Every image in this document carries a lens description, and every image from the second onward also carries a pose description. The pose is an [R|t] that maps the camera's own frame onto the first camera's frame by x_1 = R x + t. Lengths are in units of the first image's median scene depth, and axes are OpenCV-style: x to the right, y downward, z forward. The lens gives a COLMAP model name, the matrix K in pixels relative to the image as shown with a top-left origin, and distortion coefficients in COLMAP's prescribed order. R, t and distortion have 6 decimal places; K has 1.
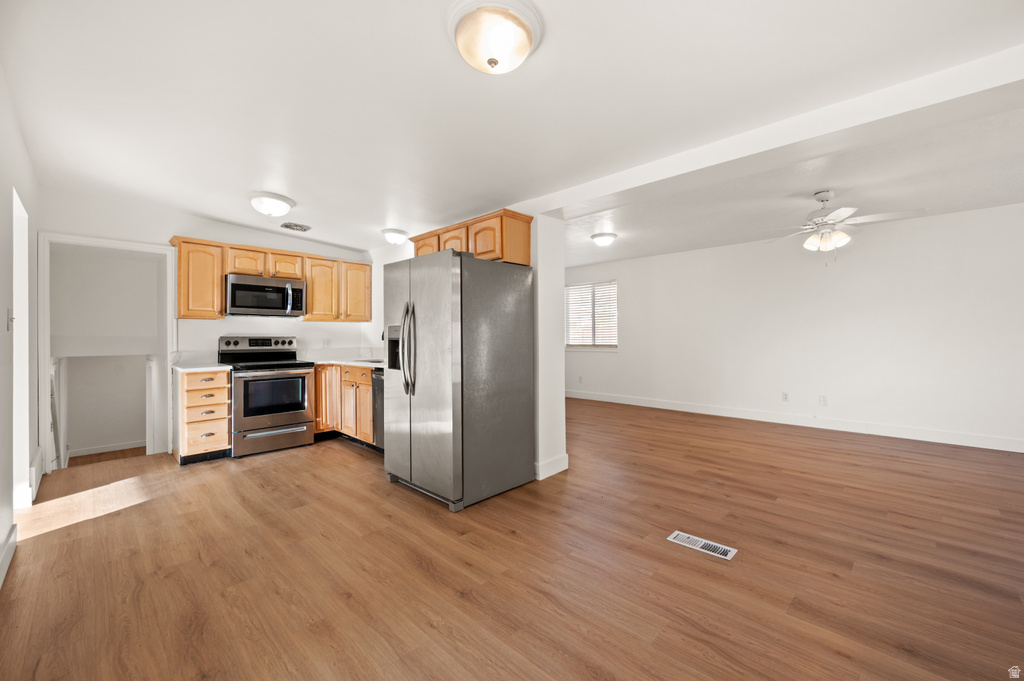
lens RADIAL K [[411.7, 0, 512.7], [0, 411.7, 333.6], [0, 0, 1]] dist [-0.001494, 0.000201]
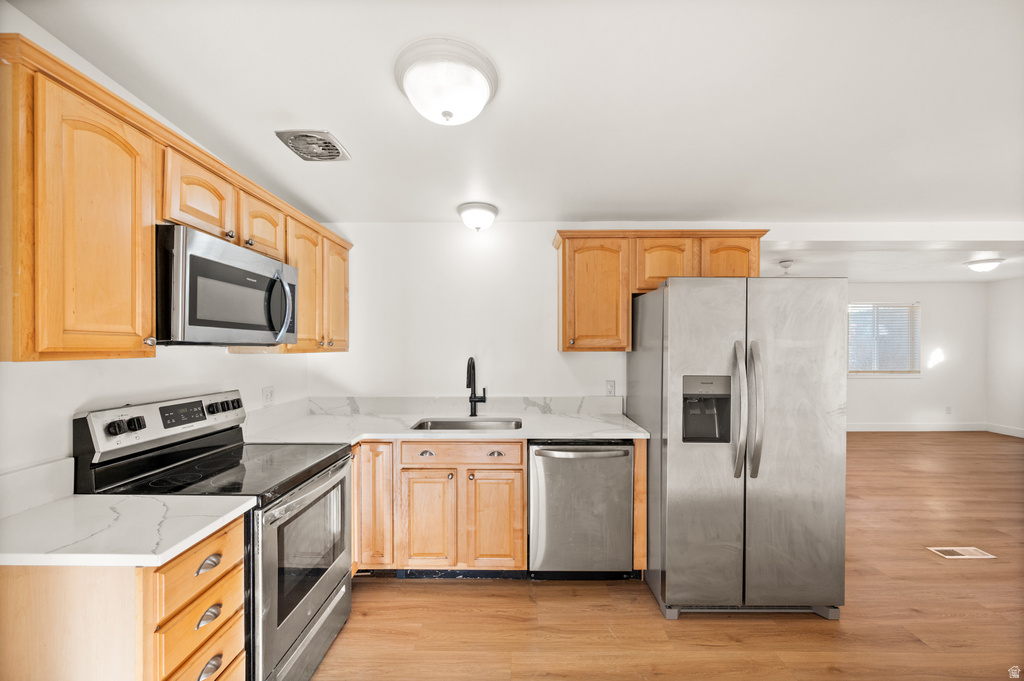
lens RADIAL K [[411.7, 0, 508.2], [0, 411.7, 348.1], [0, 0, 1]] dist [-0.001494, 0.000201]
pose [[0.721483, 0.001524, 0.692430, -0.682074], [-0.008383, 0.999944, 0.006534, -0.045722], [-0.692381, -0.010519, 0.721455, 0.531737]]
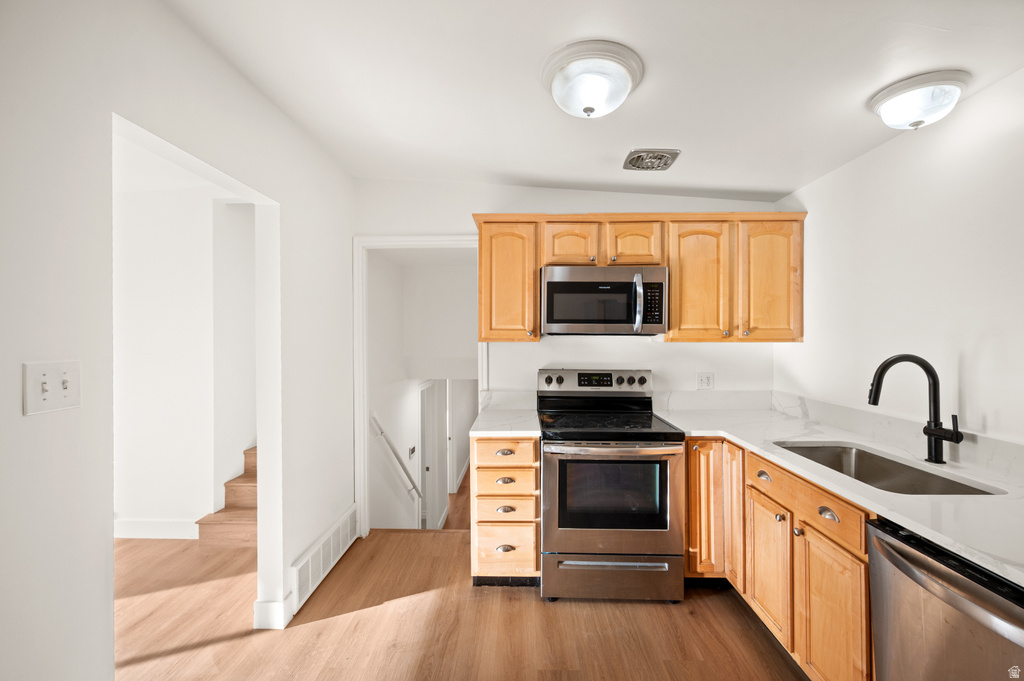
lens RADIAL K [[411.7, 0, 520.3], [0, 411.7, 338.6], [0, 0, 1]] dist [-0.001494, 0.000201]
pose [[0.685455, 0.005981, -0.728090, -0.266120], [0.001690, 0.999950, 0.009805, -0.044495], [0.728113, -0.007951, 0.685411, 0.534762]]
